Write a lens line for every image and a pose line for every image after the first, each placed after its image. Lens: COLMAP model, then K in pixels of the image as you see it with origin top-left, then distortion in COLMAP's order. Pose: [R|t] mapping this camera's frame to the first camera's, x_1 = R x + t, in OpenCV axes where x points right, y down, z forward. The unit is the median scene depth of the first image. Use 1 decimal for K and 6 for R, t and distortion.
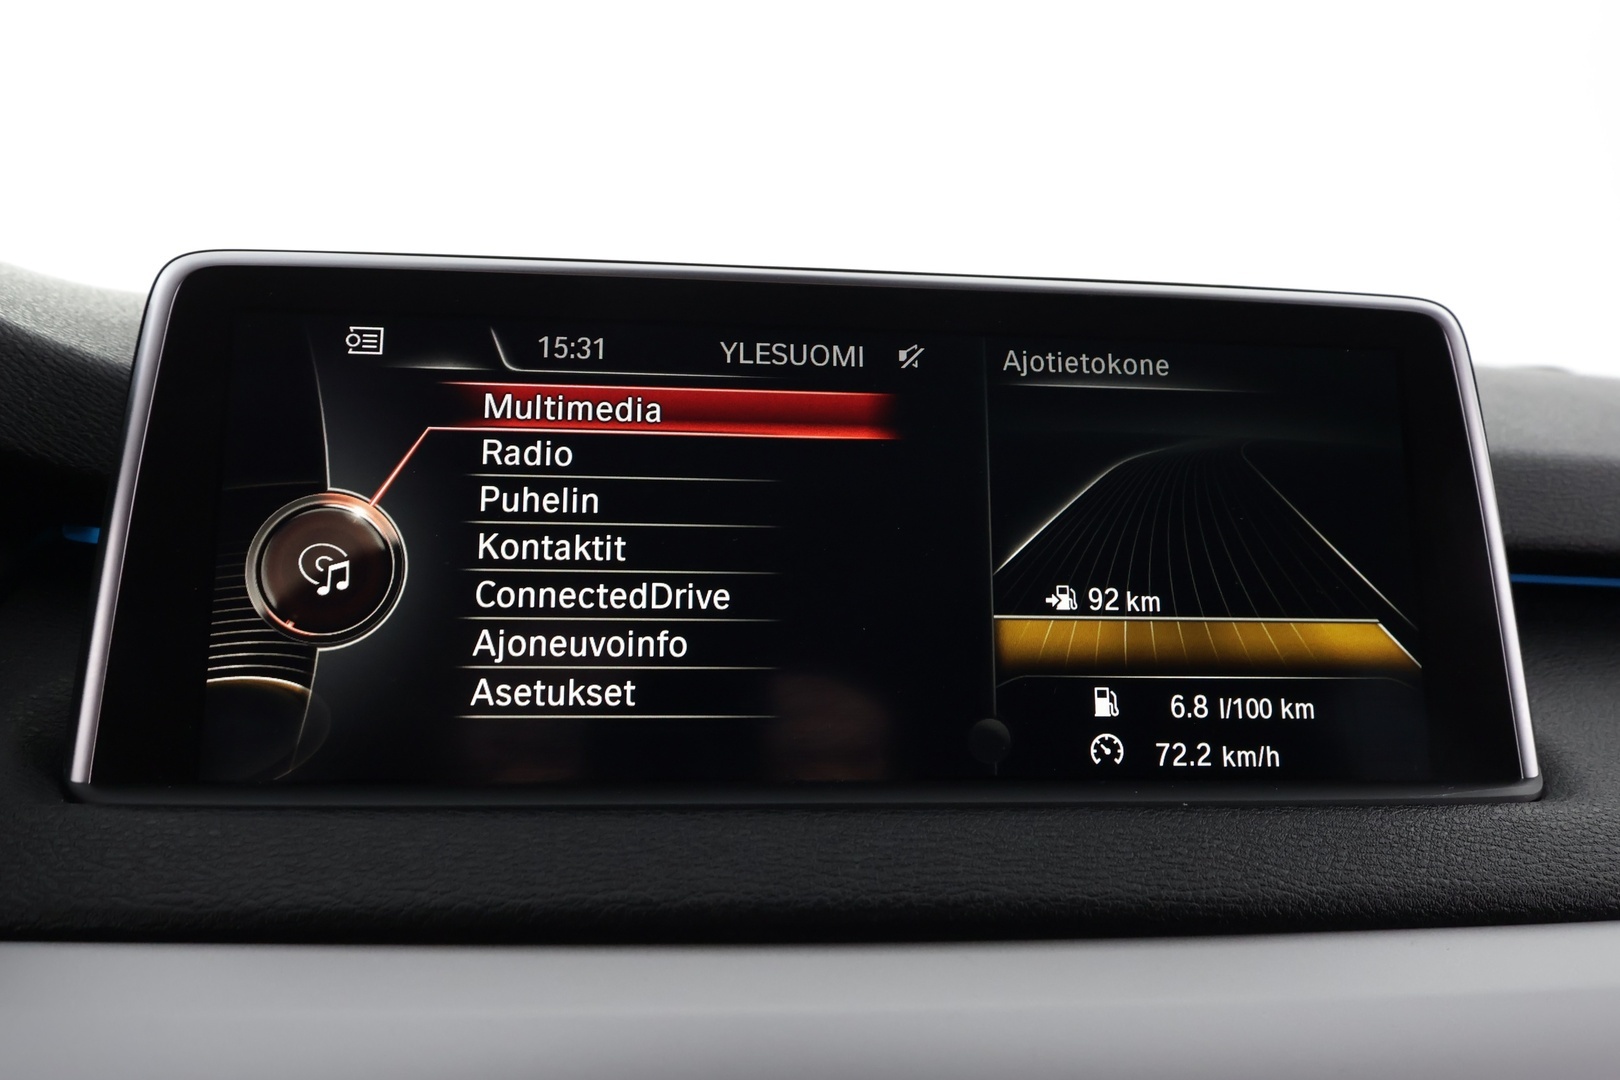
lens RADIAL K [[1267.9, 0, 809.2], [0, 1267.9, 540.6], [0, 0, 1]] dist [0.002452, 0.001671]
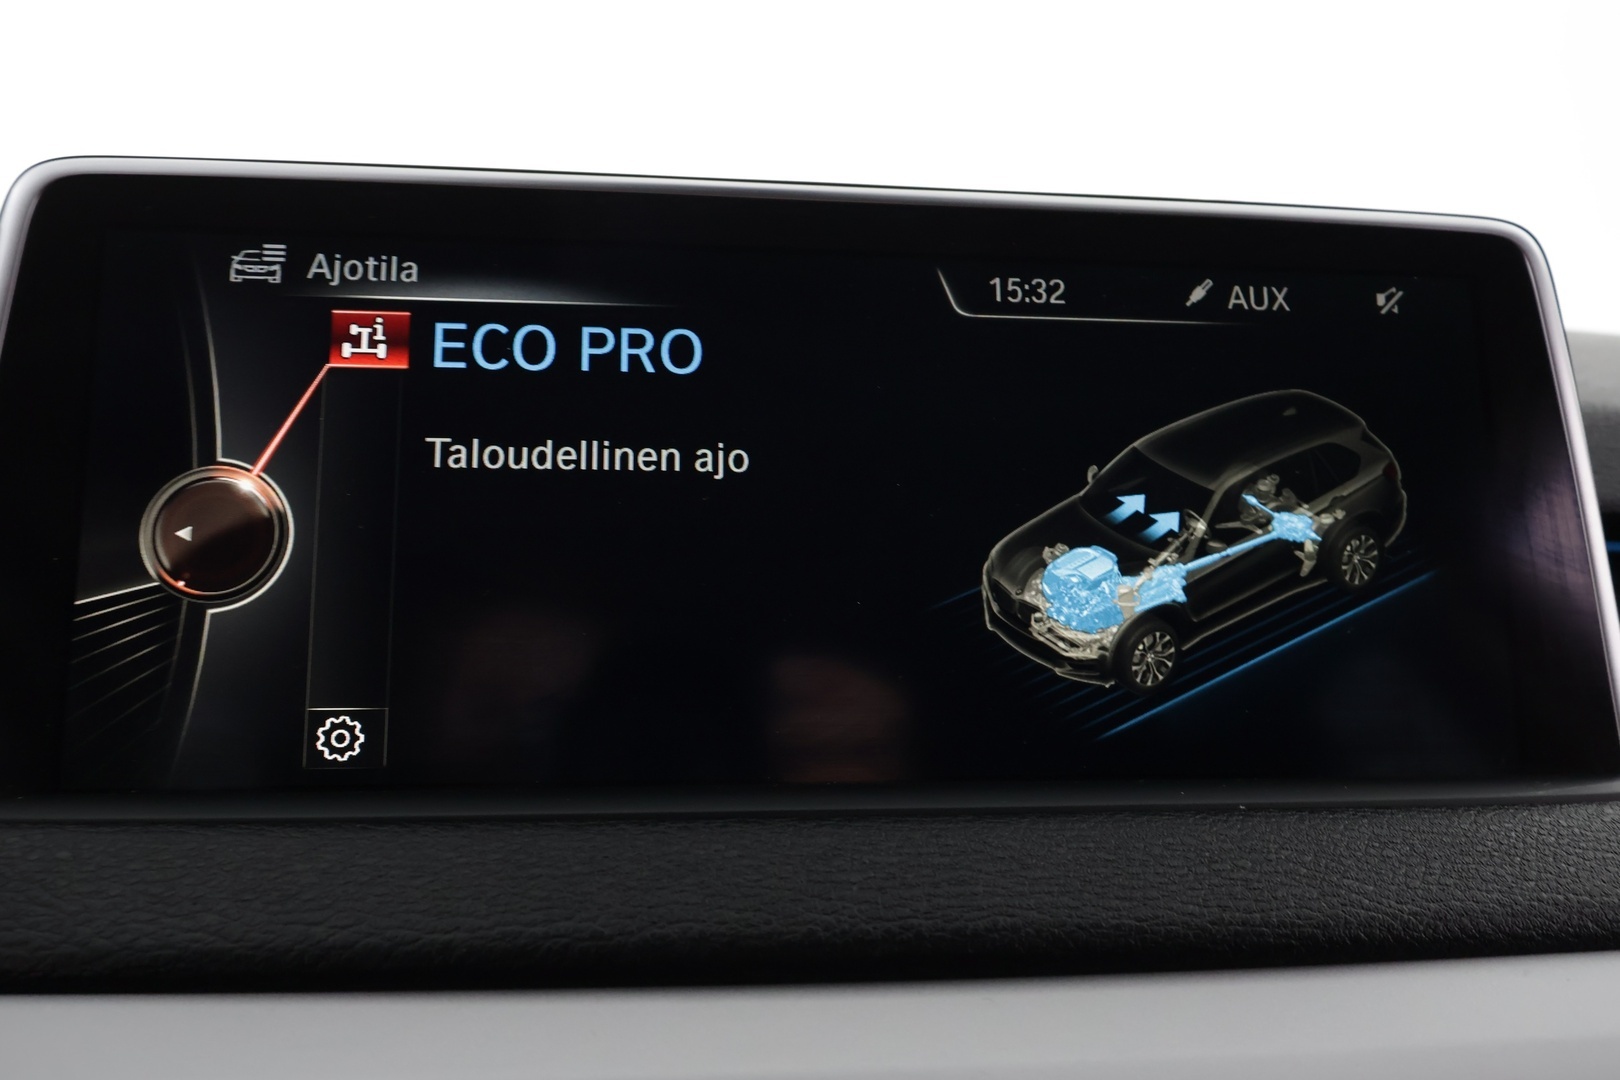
lens RADIAL K [[1267.9, 0, 807.8], [0, 1267.9, 542.5], [0, 0, 1]] dist [0.002452, 0.001671]
pose [[0.999883, -0.006593, 0.013788, -0.002124], [0.006508, 0.999960, 0.006204, 0.025401], [-0.013828, -0.006113, 0.999886, 0.163640]]
